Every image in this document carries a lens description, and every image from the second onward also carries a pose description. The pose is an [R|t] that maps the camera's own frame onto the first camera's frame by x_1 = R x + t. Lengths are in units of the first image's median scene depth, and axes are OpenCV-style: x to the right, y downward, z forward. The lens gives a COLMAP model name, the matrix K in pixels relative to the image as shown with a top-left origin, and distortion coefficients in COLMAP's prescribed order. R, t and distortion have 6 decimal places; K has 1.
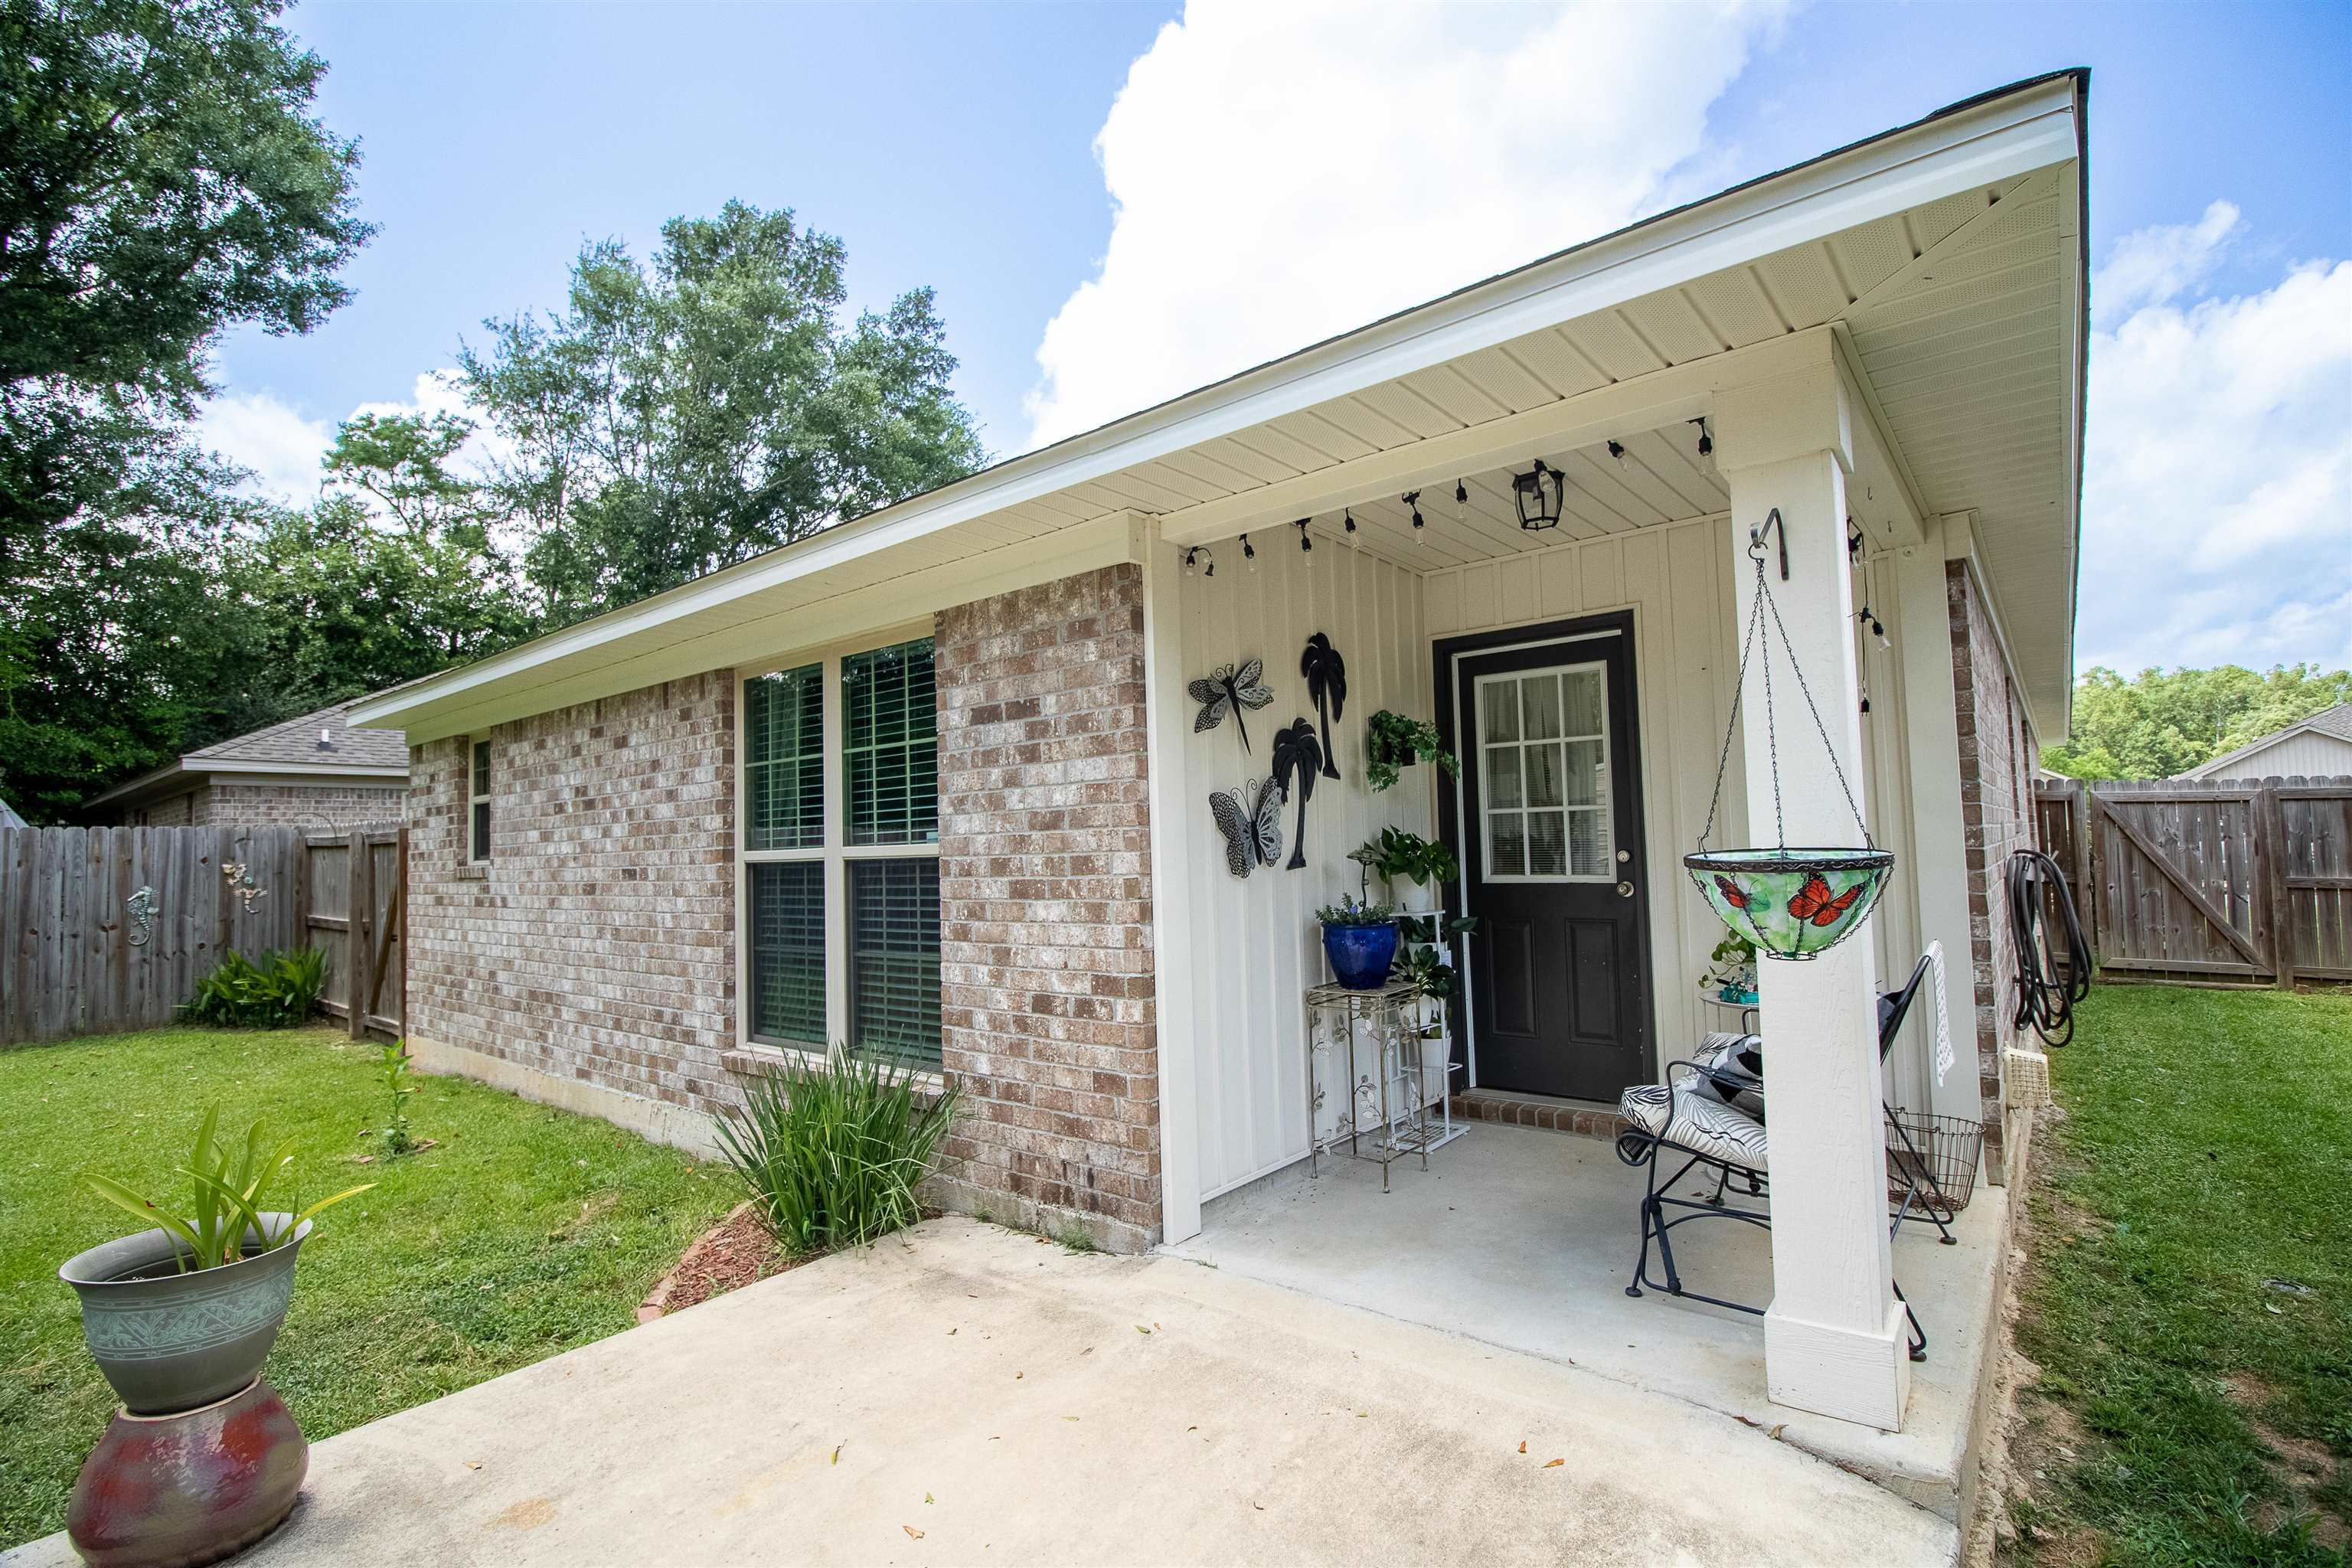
lens RADIAL K [[1071.0, 0, 1175.9], [0, 1071.0, 785.5], [0, 0, 1]] dist [0.006595, 0.000235]
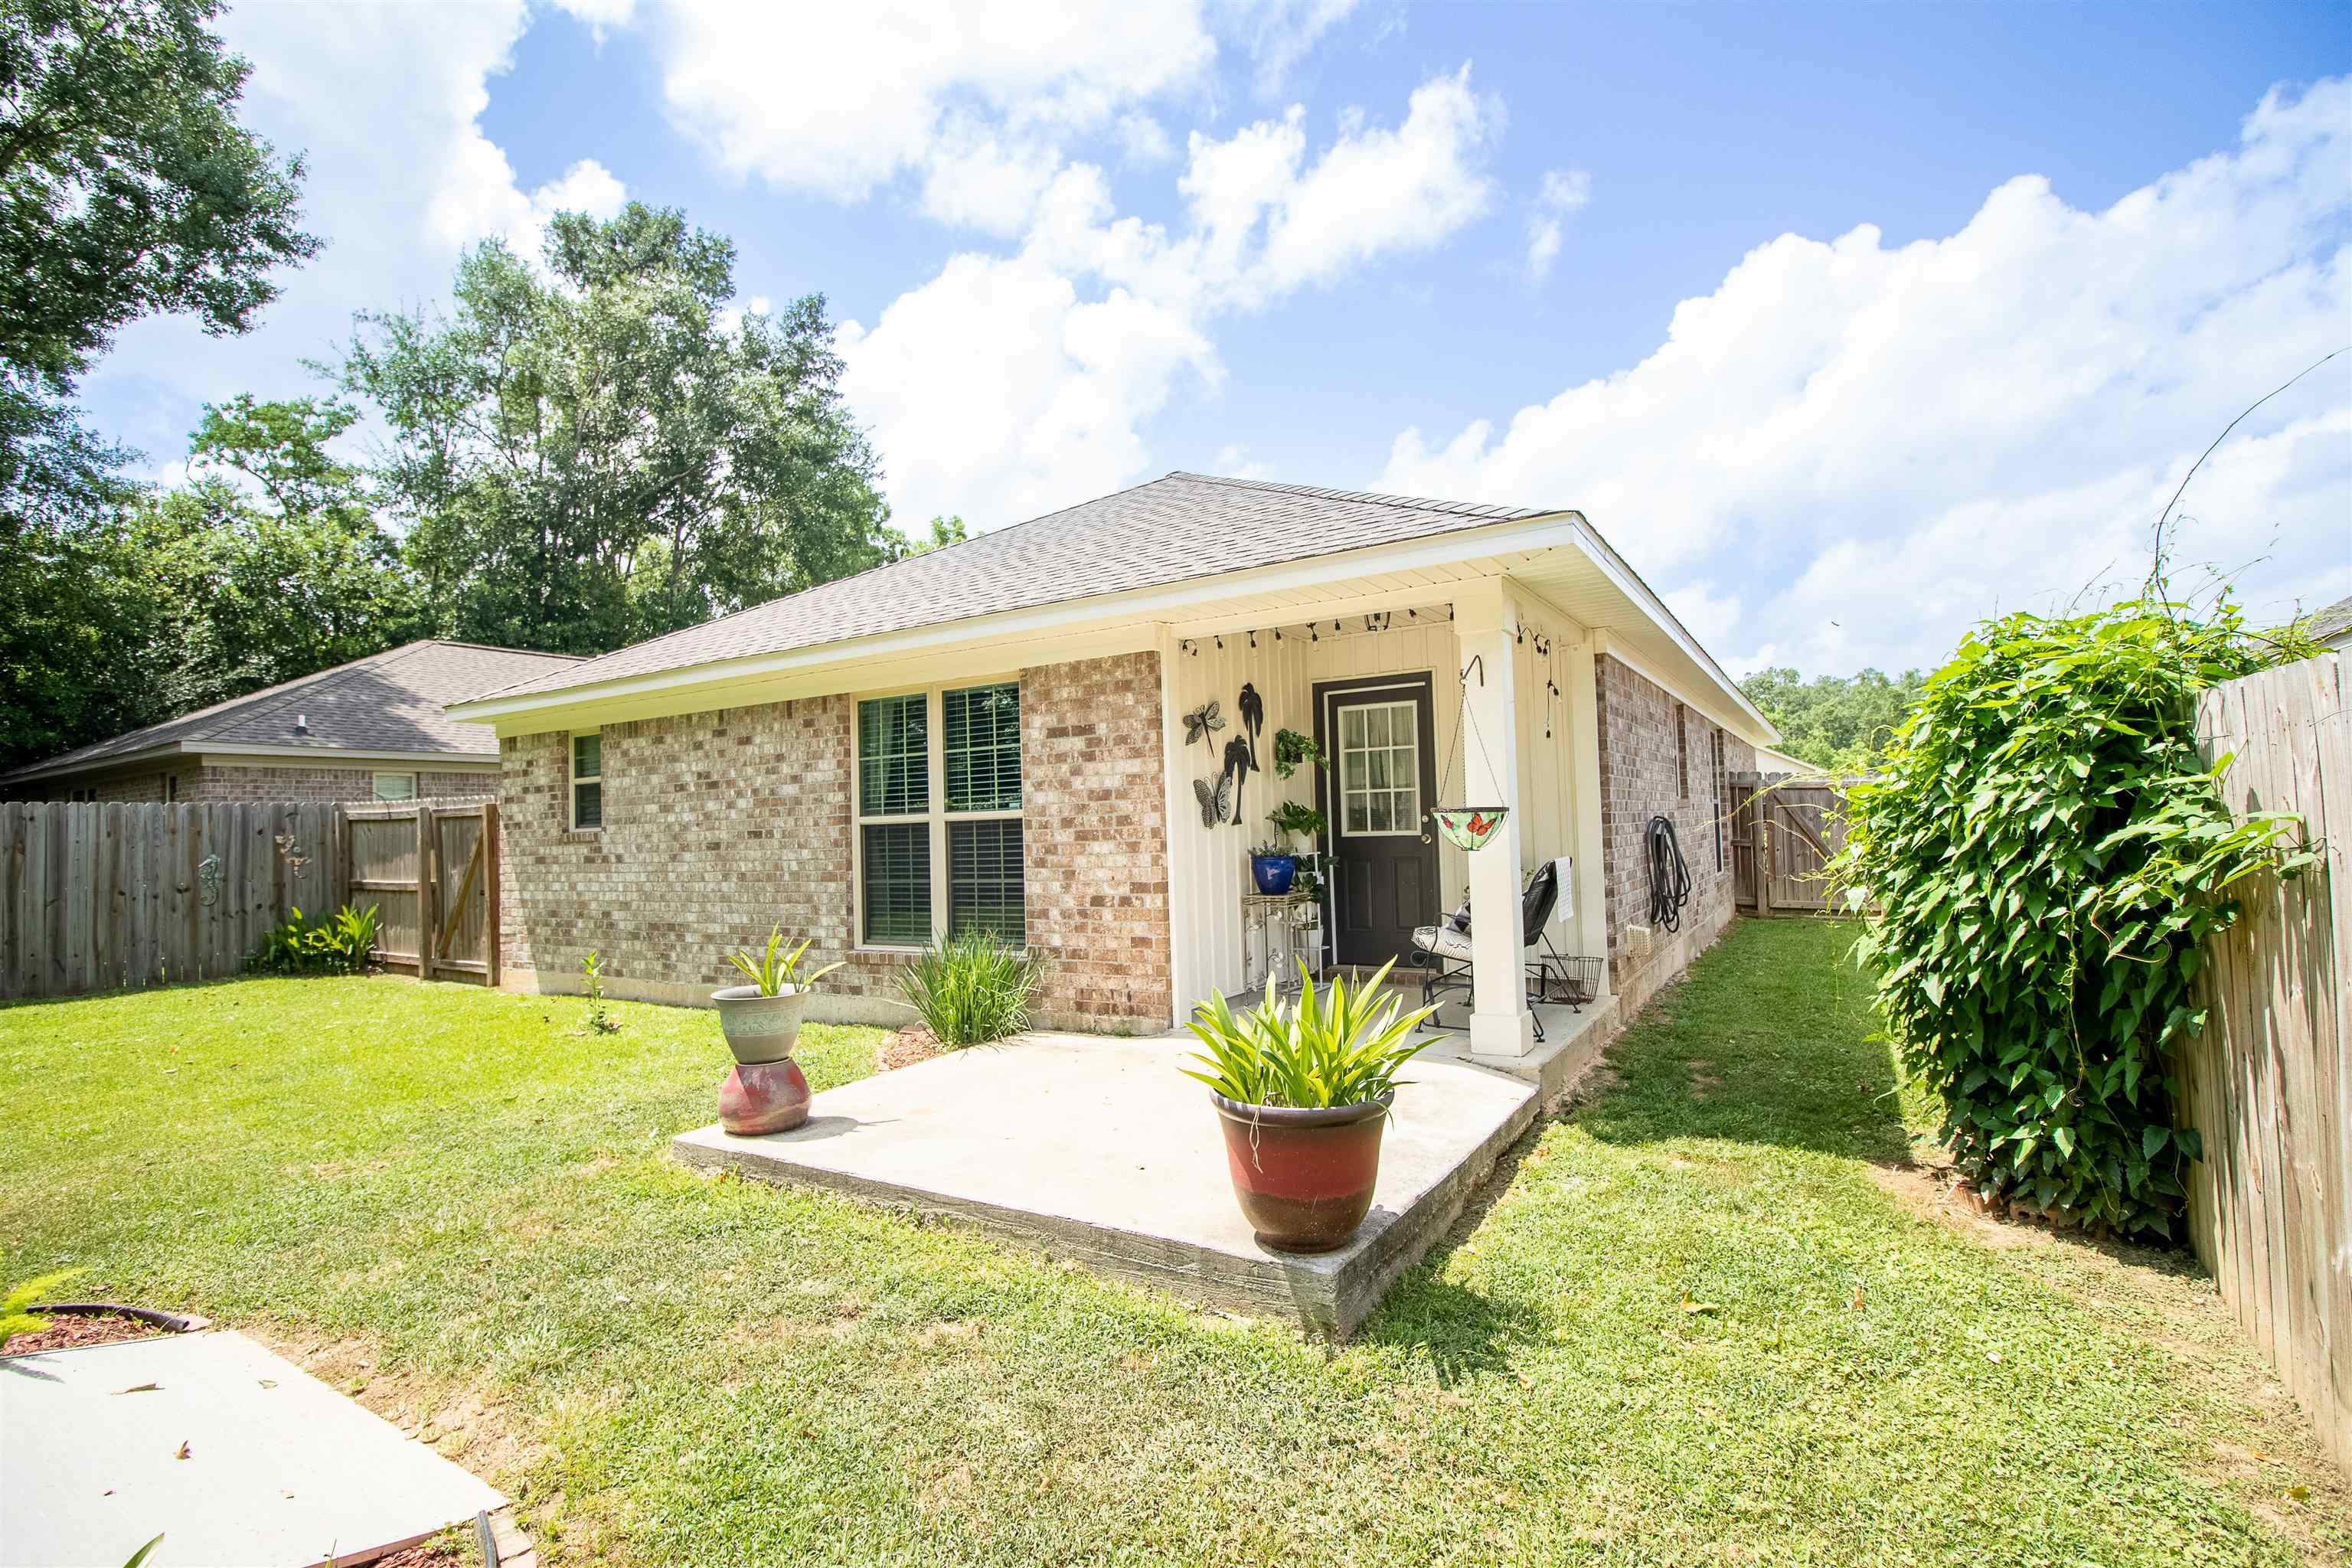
lens RADIAL K [[1071.0, 0, 1170.0], [0, 1071.0, 788.8], [0, 0, 1]] dist [0.006595, 0.000235]
pose [[0.991151, 0.004088, 0.132674, -0.139654], [-0.006367, 0.999839, 0.016759, -0.004345], [-0.132584, -0.017455, 0.991018, -0.425257]]
